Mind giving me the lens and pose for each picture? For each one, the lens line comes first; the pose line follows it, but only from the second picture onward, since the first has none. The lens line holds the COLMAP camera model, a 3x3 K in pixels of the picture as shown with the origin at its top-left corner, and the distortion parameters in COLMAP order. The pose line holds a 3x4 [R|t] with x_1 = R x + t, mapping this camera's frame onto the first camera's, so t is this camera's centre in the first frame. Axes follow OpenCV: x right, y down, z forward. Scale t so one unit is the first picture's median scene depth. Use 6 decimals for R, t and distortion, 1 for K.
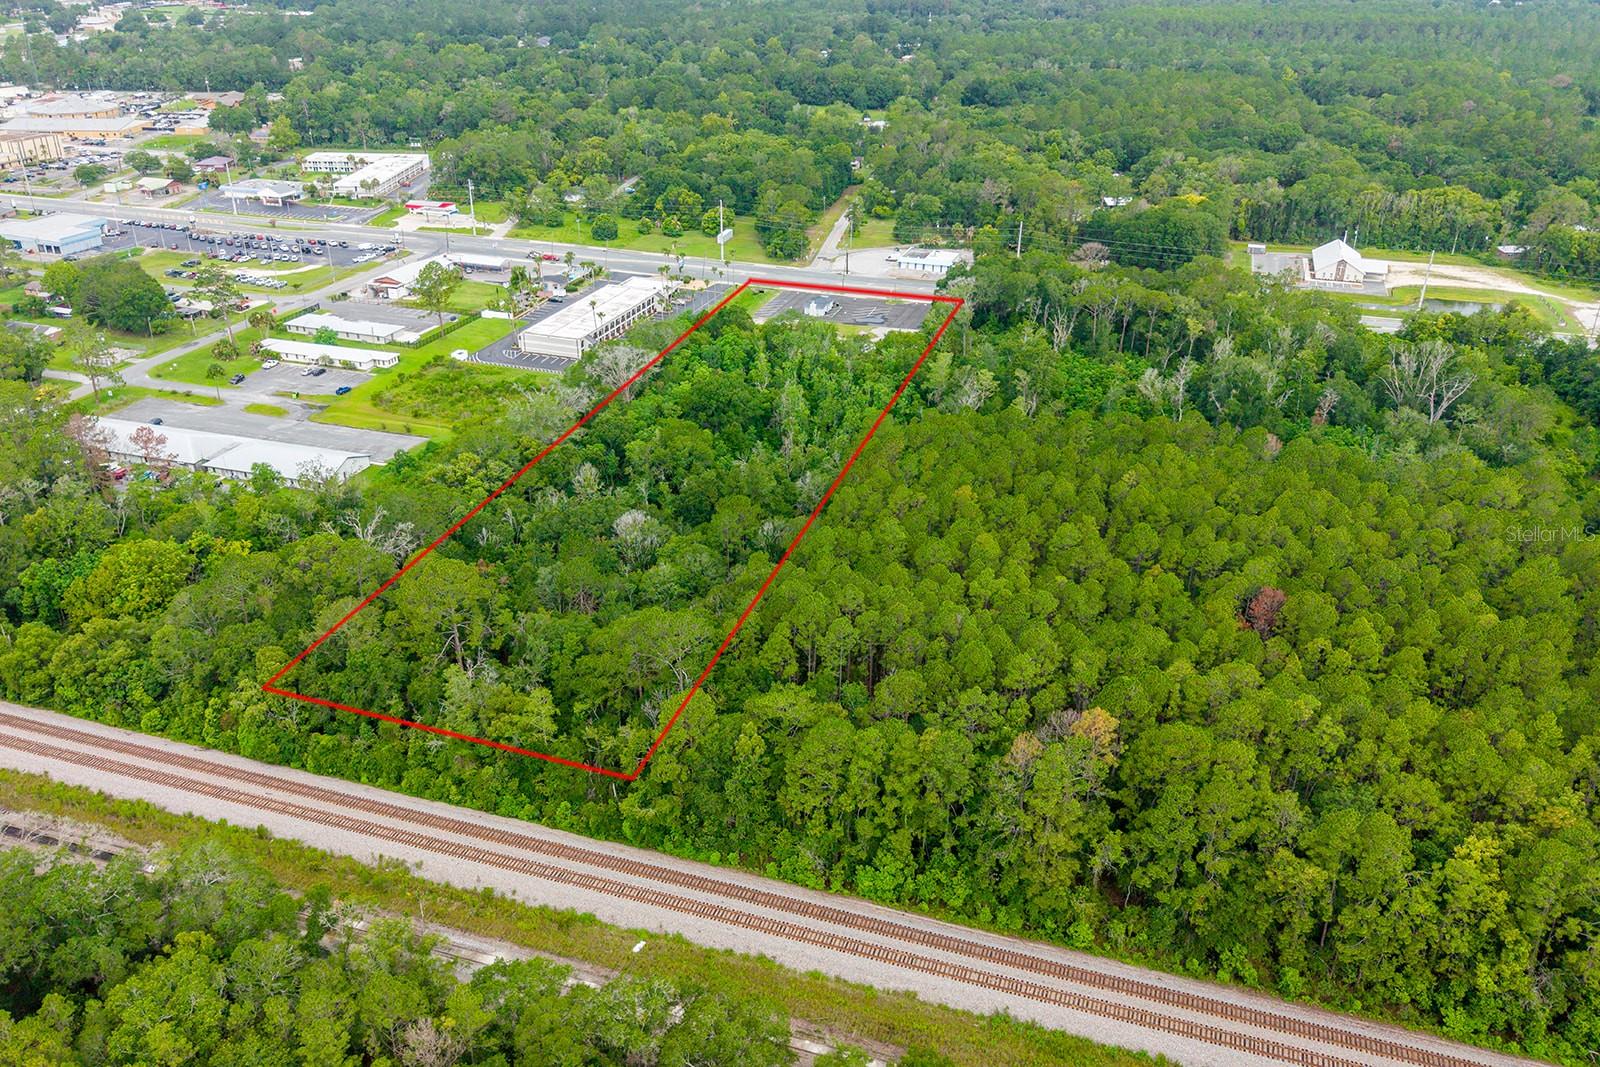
lens RADIAL K [[1251.6, 0, 802.0], [0, 1251.6, 569.2], [0, 0, 1]] dist [-0.003856, 0.006791]
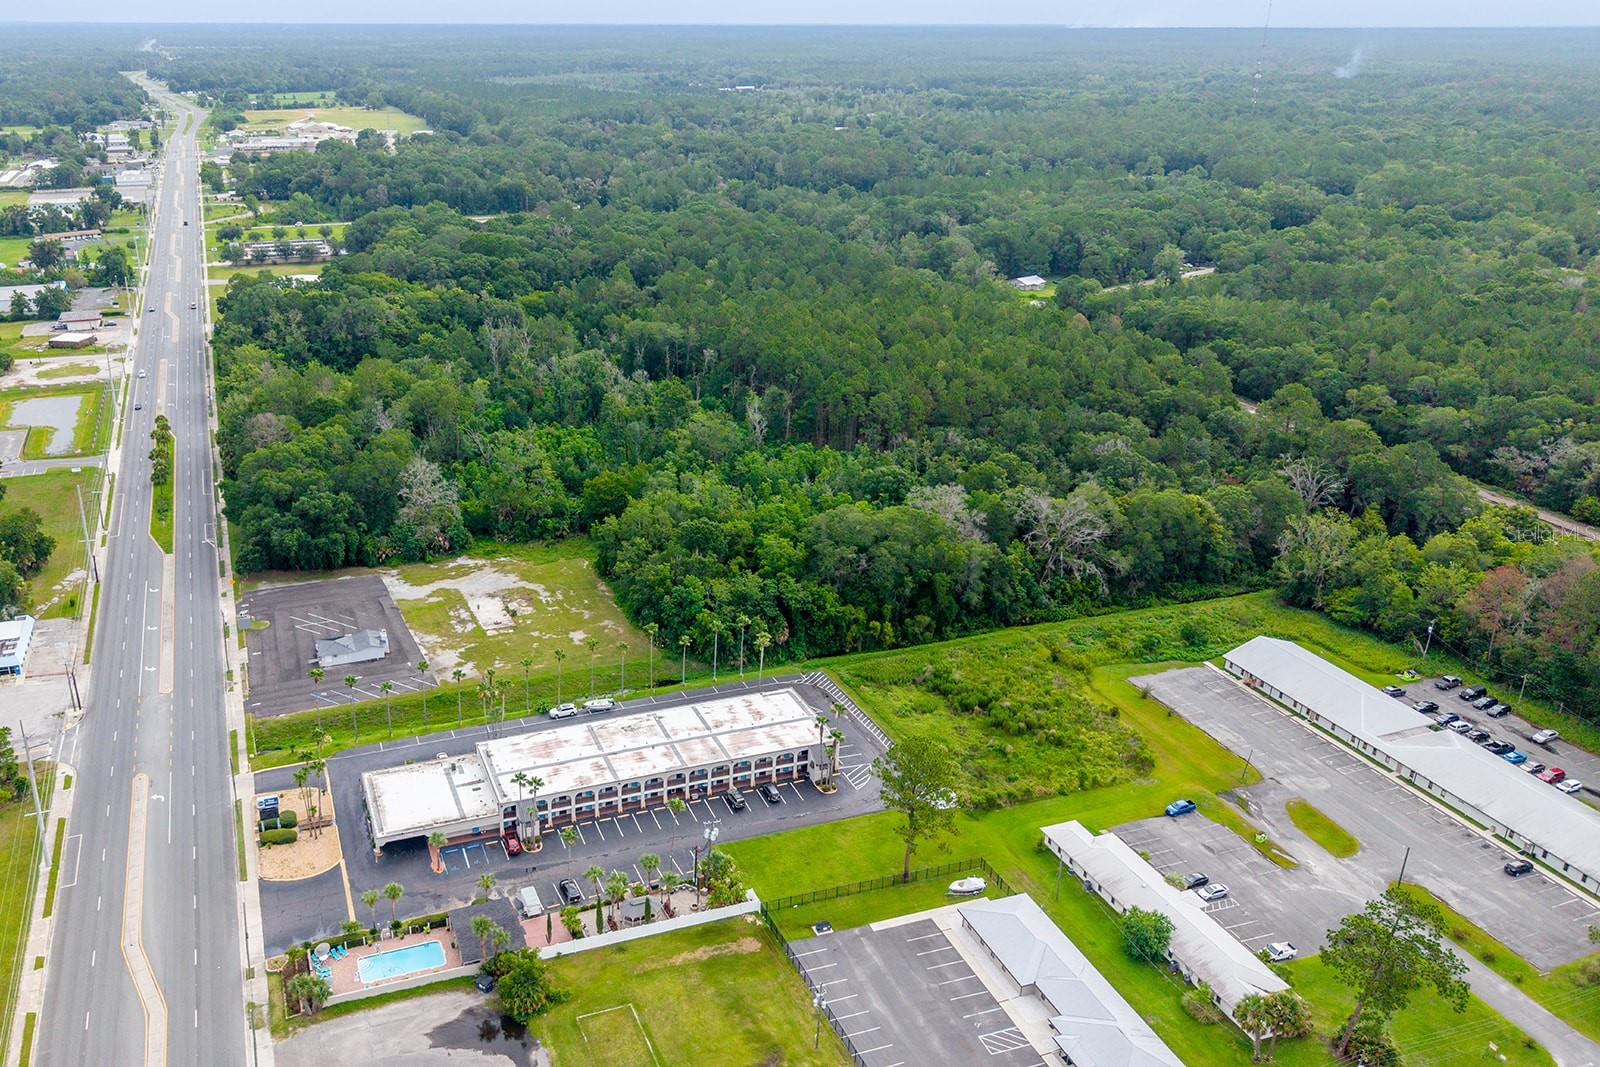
lens RADIAL K [[1249.7, 0, 656.9], [0, 1249.7, 561.6], [0, 0, 1]] dist [0.087131, -0.183045]
pose [[-0.598575, -0.327881, 0.730891, -0.453888], [0.366469, 0.699243, 0.613808, -0.503104], [-0.712326, 0.635259, -0.298391, 0.943197]]
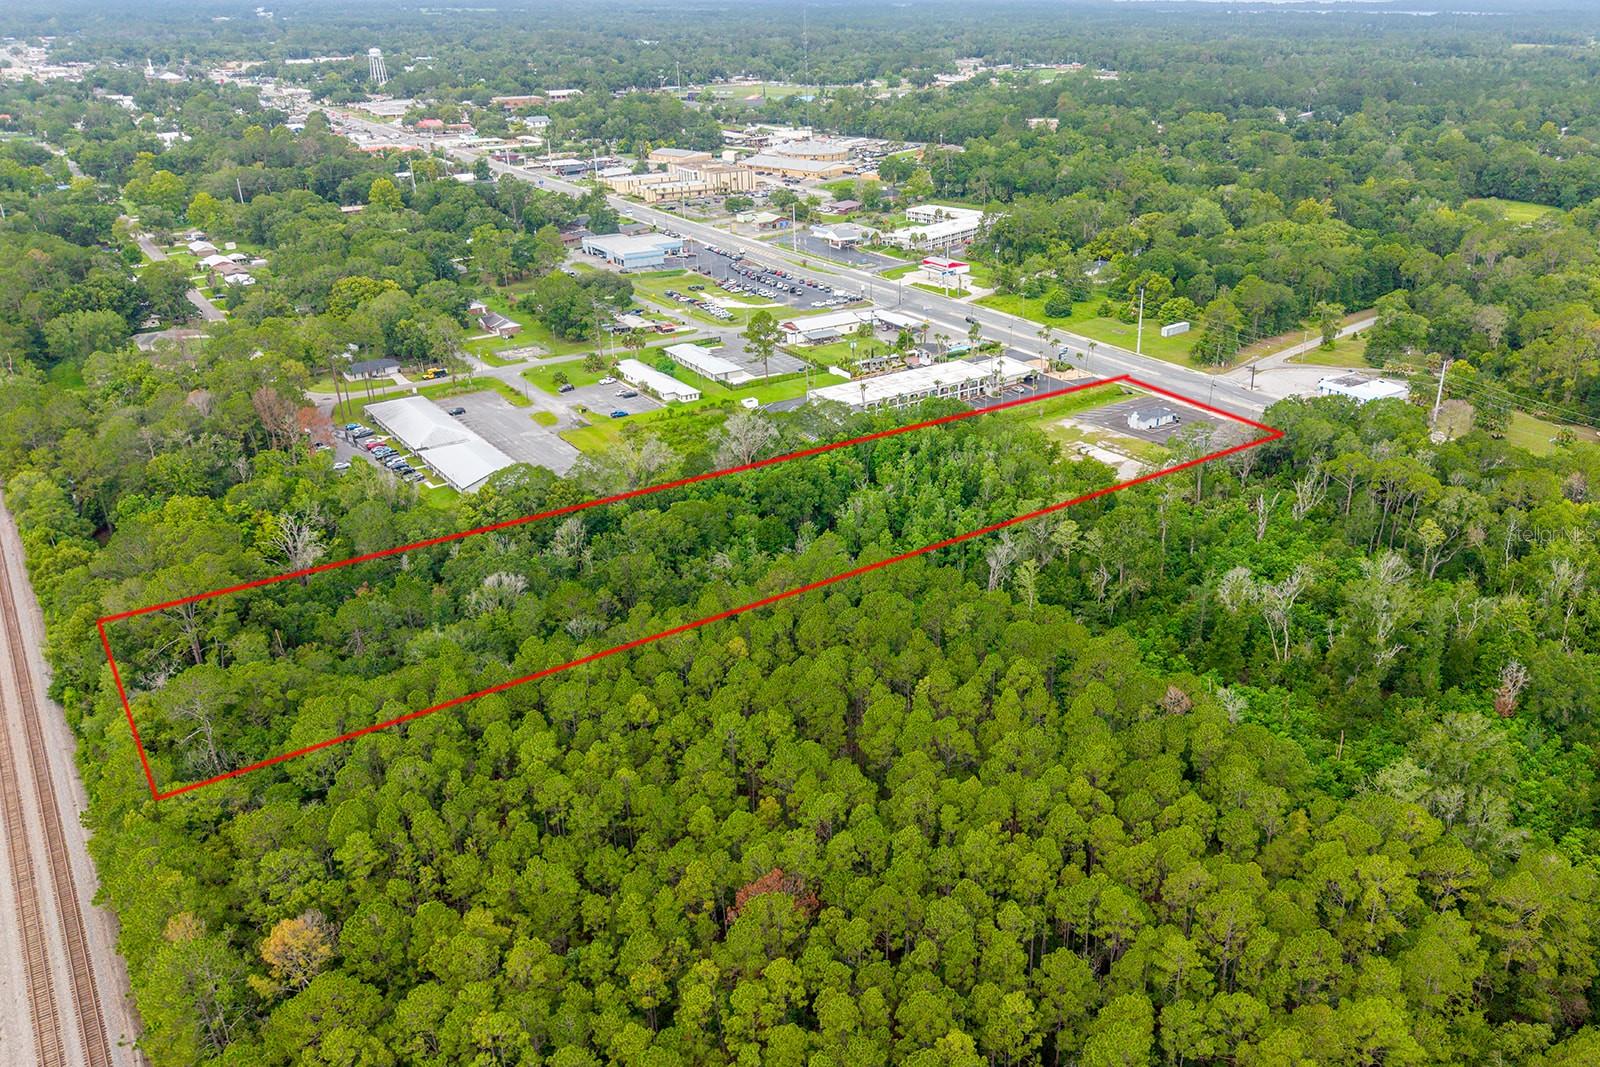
lens RADIAL K [[1260.8, 0, 921.5], [0, 1260.8, 534.0], [0, 0, 1]] dist [0.066652, -0.154110]
pose [[0.816737, 0.222872, -0.532230, 0.333061], [-0.262469, 0.964939, 0.001295, -0.083509], [0.513859, 0.138636, 0.846599, 0.164111]]
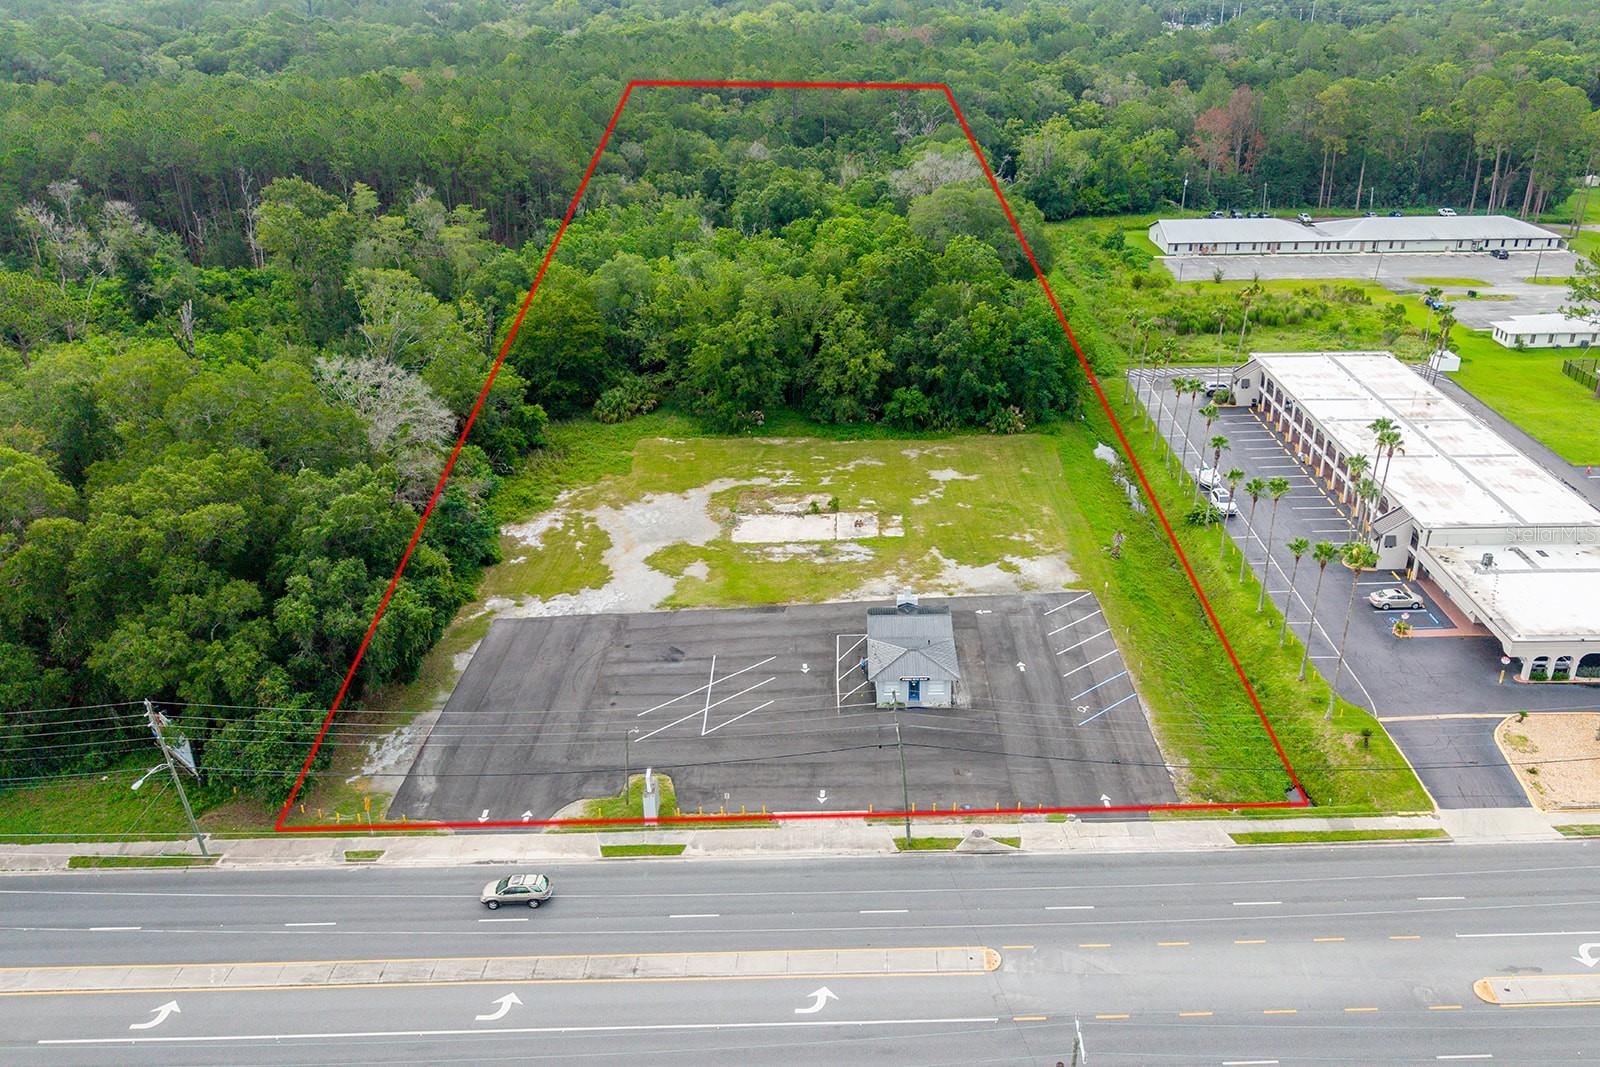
lens RADIAL K [[1261.9, 0, 877.8], [0, 1261.9, 544.5], [0, 0, 1]] dist [0.052900, -0.075290]
pose [[-0.943079, 0.133571, -0.304566, 0.088096], [-0.162734, 0.613327, 0.772883, -0.387090], [0.290033, 0.778453, -0.556679, 1.014221]]
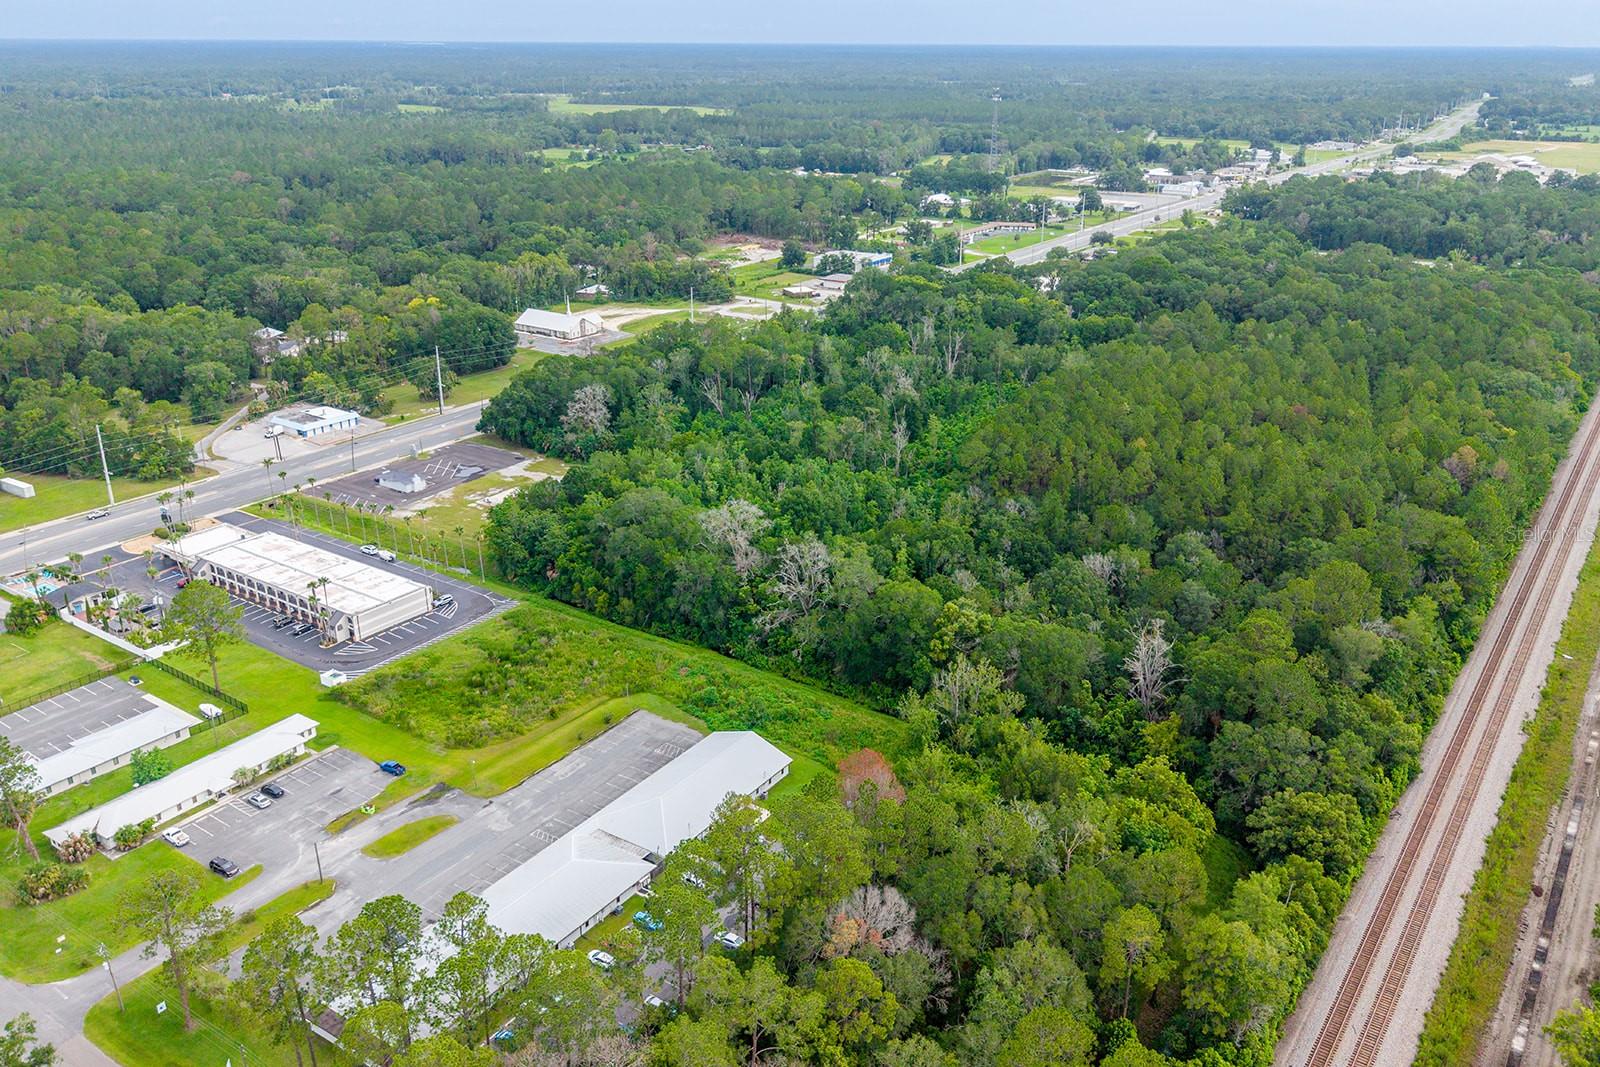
lens RADIAL K [[1259.4, 0, 834.4], [0, 1259.4, 538.1], [0, 0, 1]] dist [0.049556, -0.067764]
pose [[0.276911, -0.362197, 0.890019, -0.616287], [0.444894, 0.869307, 0.215348, -0.209119], [-0.851698, 0.336332, 0.401860, 0.374516]]
